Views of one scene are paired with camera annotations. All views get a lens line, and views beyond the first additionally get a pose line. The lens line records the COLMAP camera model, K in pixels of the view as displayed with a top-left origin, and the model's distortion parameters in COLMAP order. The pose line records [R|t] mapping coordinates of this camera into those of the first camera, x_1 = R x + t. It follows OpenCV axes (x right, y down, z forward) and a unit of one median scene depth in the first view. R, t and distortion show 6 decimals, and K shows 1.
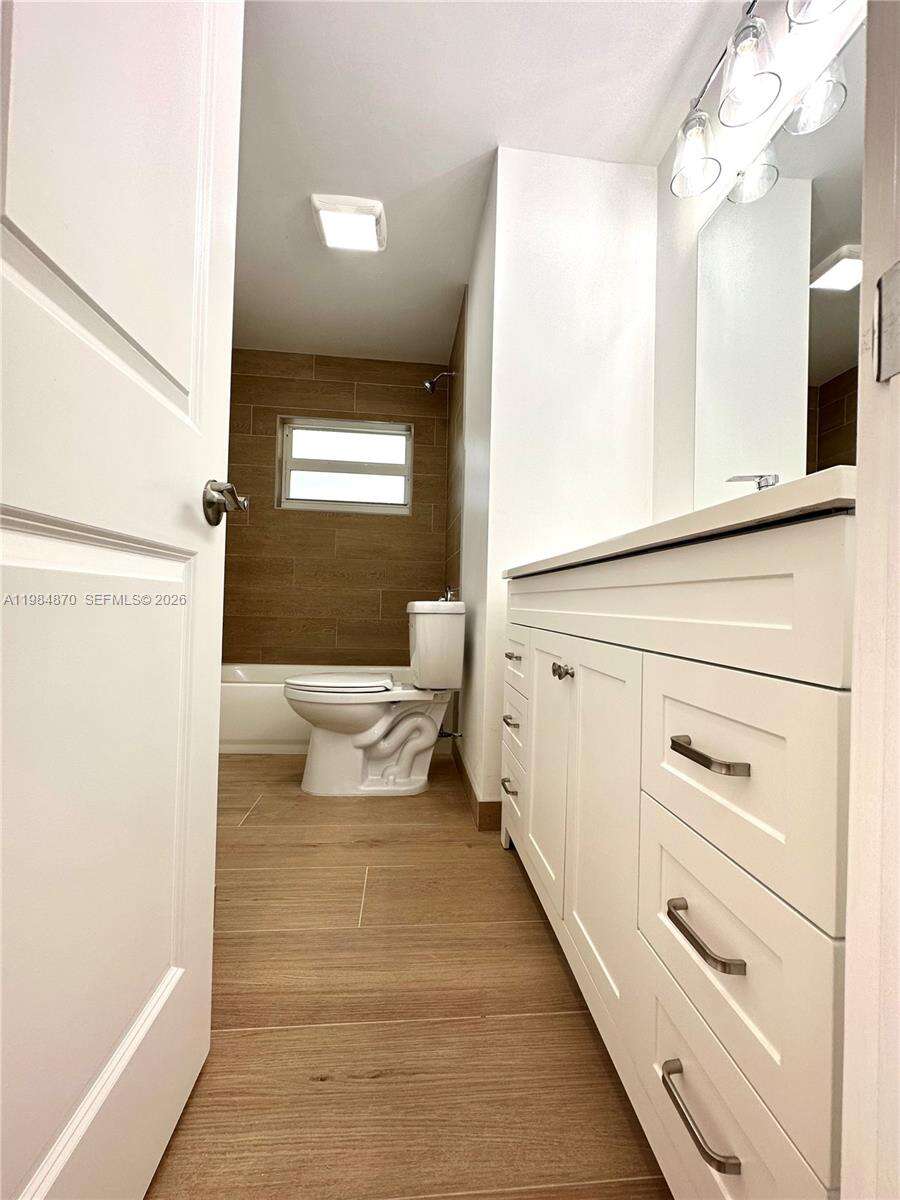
lens RADIAL K [[481.2, 0, 450.0], [0, 481.2, 600.0], [0, 0, 1]] dist [0.002228, 0.000285]
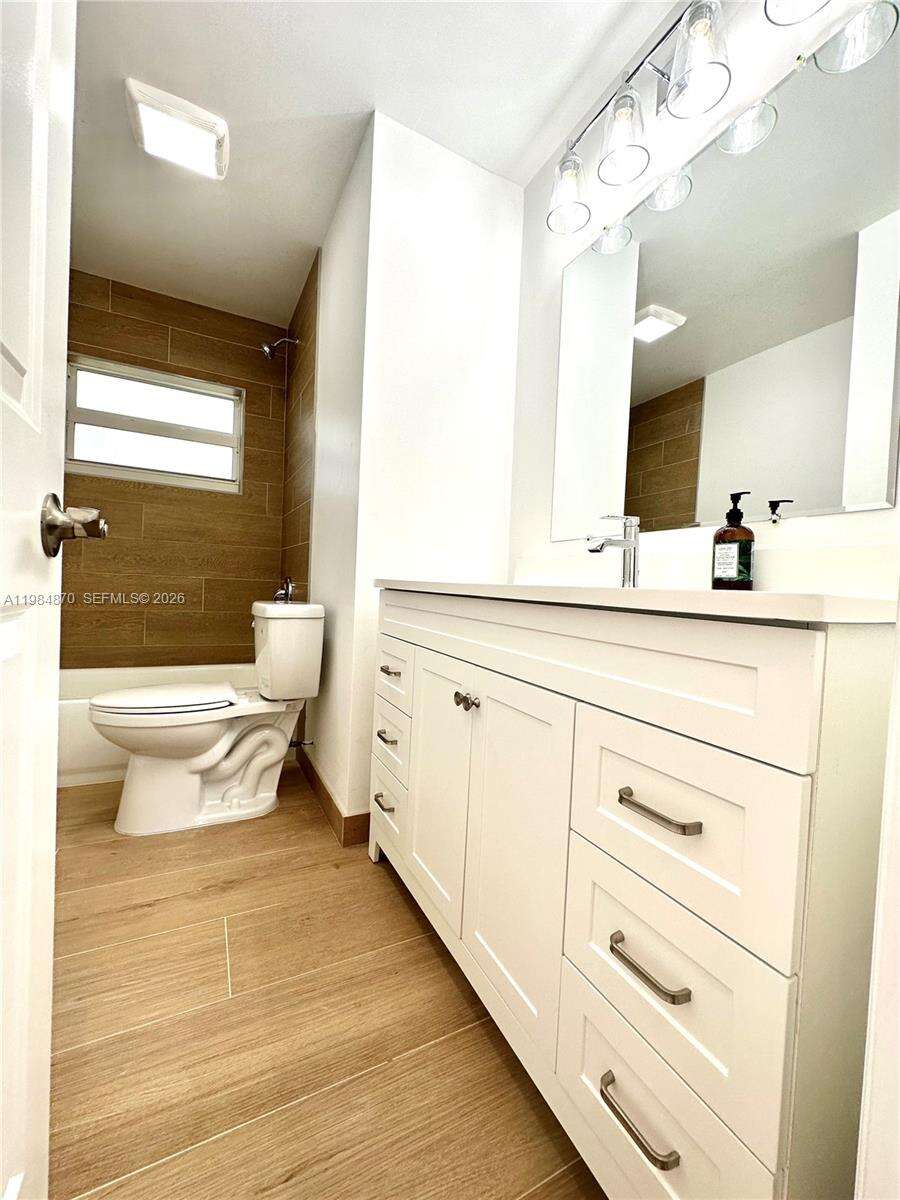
lens RADIAL K [[481.2, 0, 450.0], [0, 481.2, 600.0], [0, 0, 1]] dist [0.002228, 0.000285]
pose [[0.928510, 0.005029, 0.371273, -0.105601], [-0.024465, 0.998564, 0.047657, -0.066803], [-0.370500, -0.053333, 0.927300, 0.056087]]
